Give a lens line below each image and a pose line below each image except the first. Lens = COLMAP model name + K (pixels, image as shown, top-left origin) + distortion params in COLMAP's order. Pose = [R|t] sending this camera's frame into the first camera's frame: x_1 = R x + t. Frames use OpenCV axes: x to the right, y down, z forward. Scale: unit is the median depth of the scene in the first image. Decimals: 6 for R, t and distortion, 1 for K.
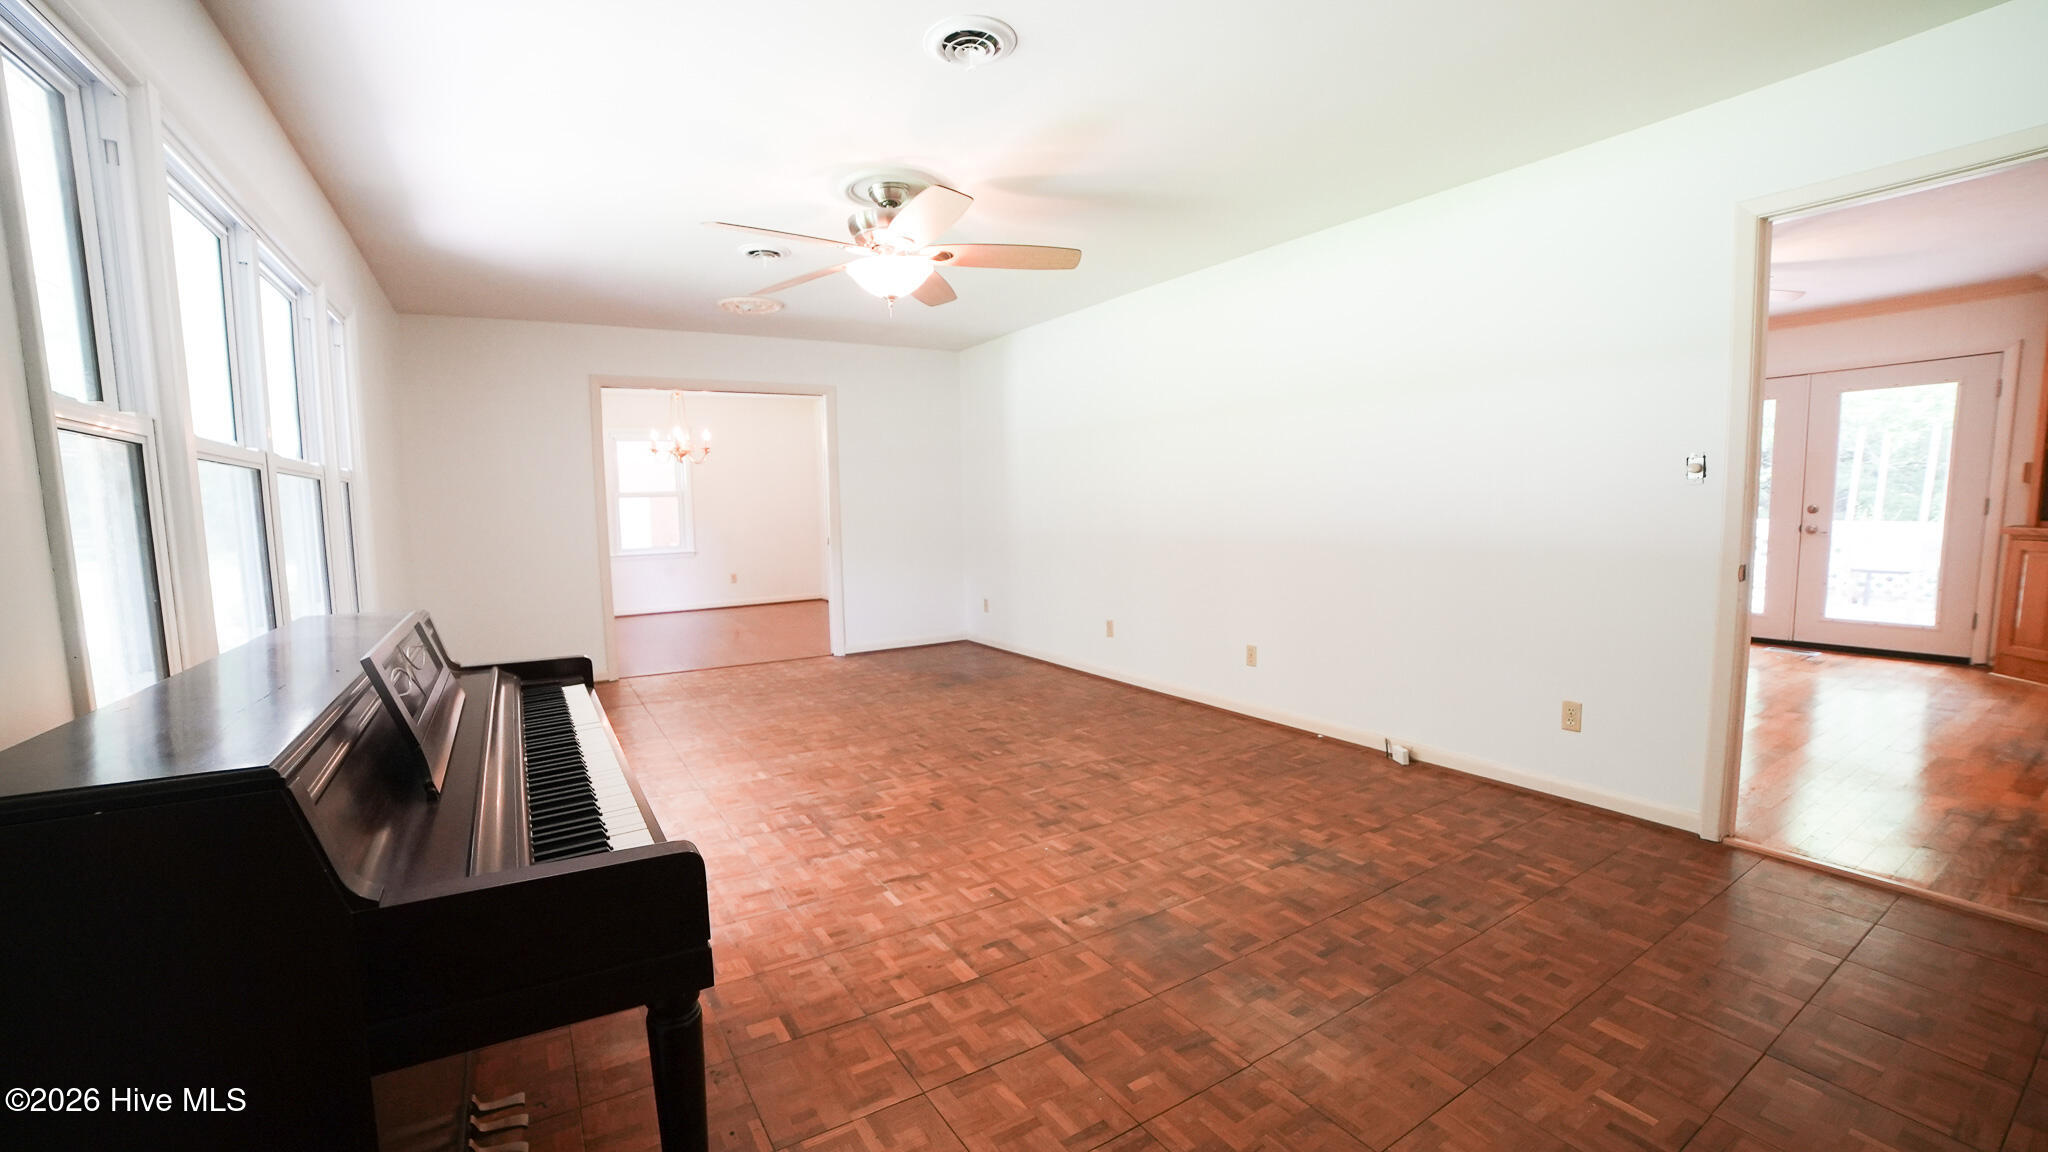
lens RADIAL K [[841.2, 0, 1019.9], [0, 841.2, 580.4], [0, 0, 1]] dist [-0.104855, 0.035057]
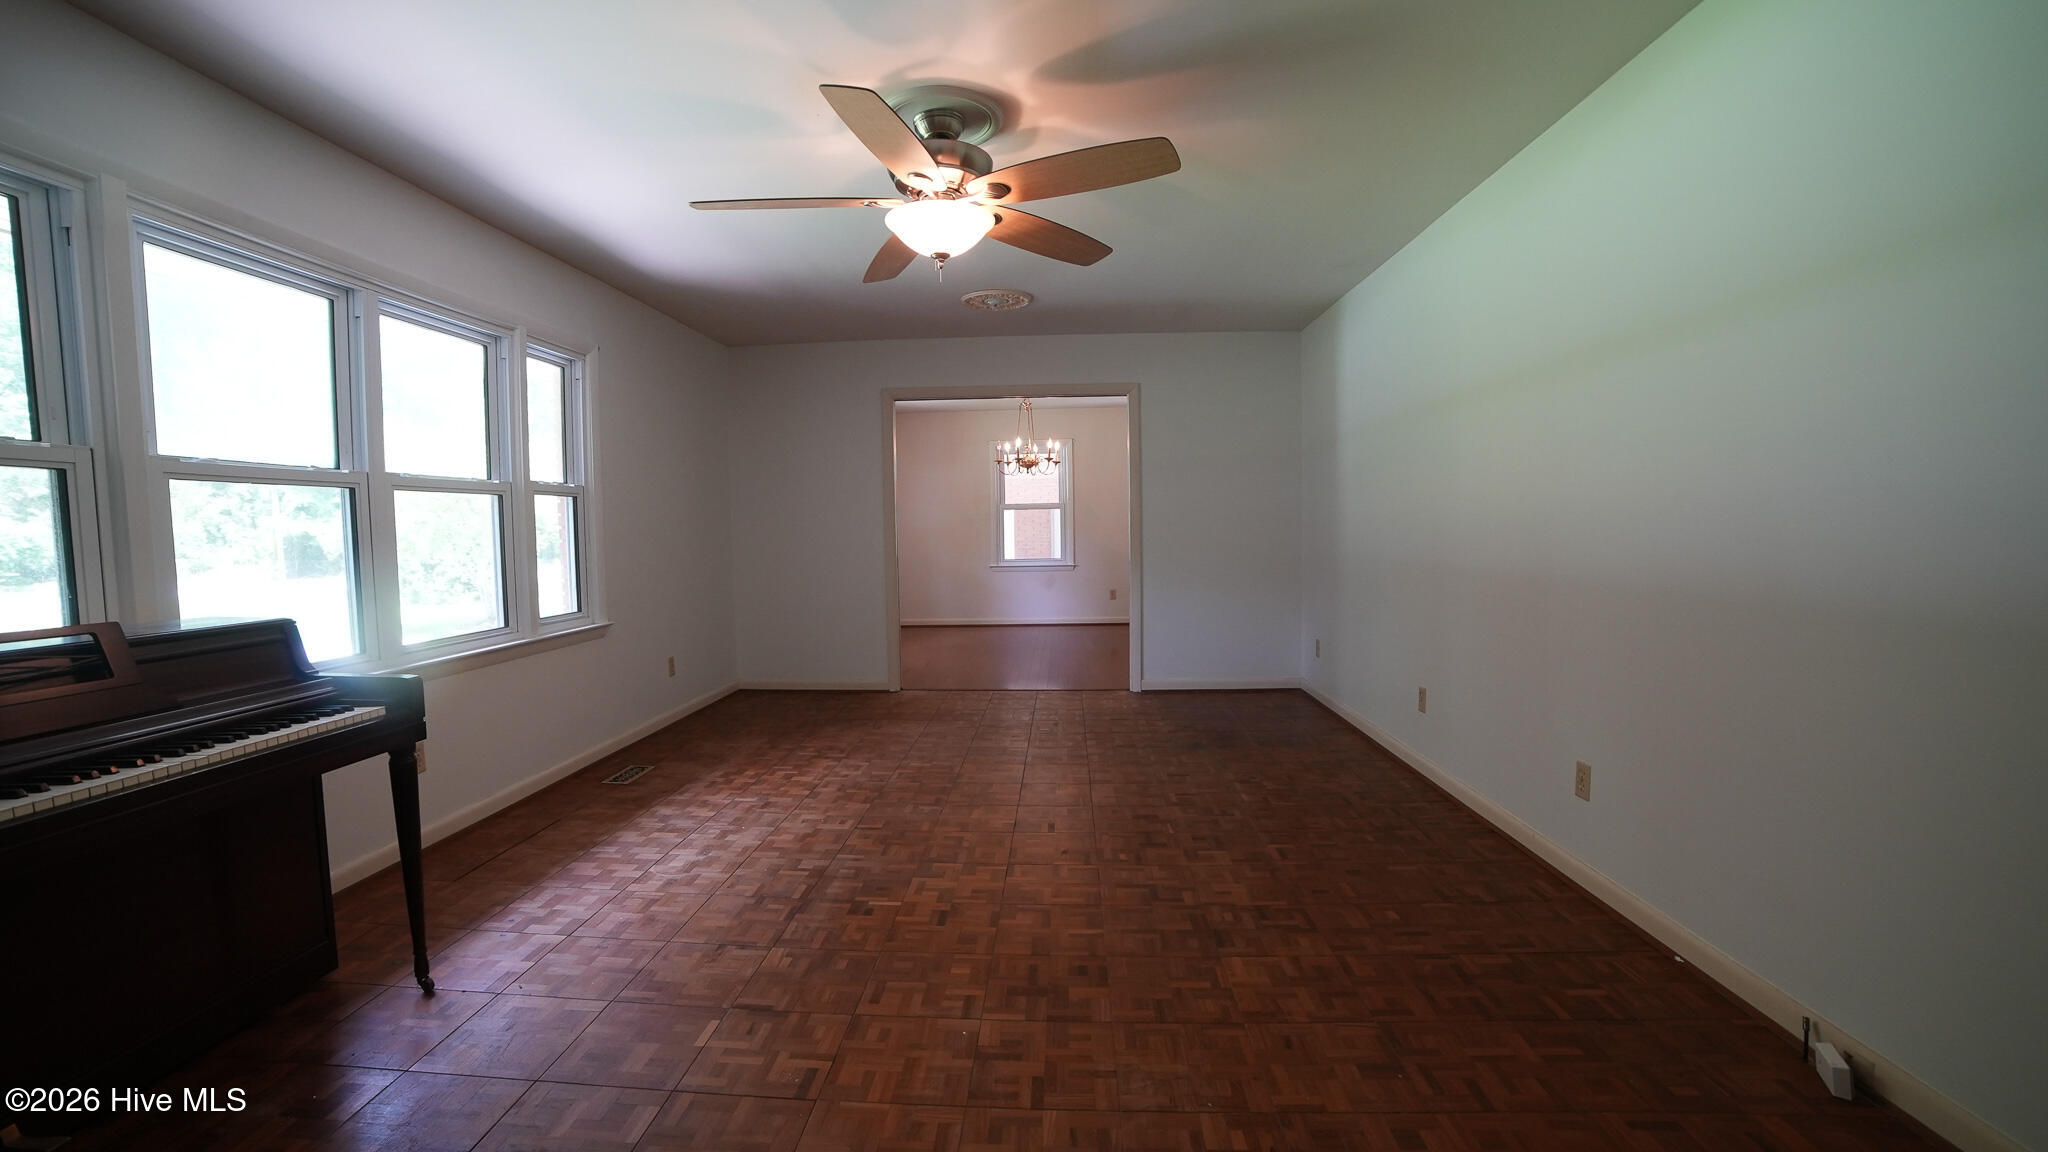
lens RADIAL K [[841.2, 0, 1019.9], [0, 841.2, 580.4], [0, 0, 1]] dist [-0.104855, 0.035057]
pose [[0.807900, 0.044790, -0.587615, 0.354961], [-0.054029, 0.998538, 0.001828, -0.037053], [0.586837, 0.030271, 0.809139, 0.390728]]
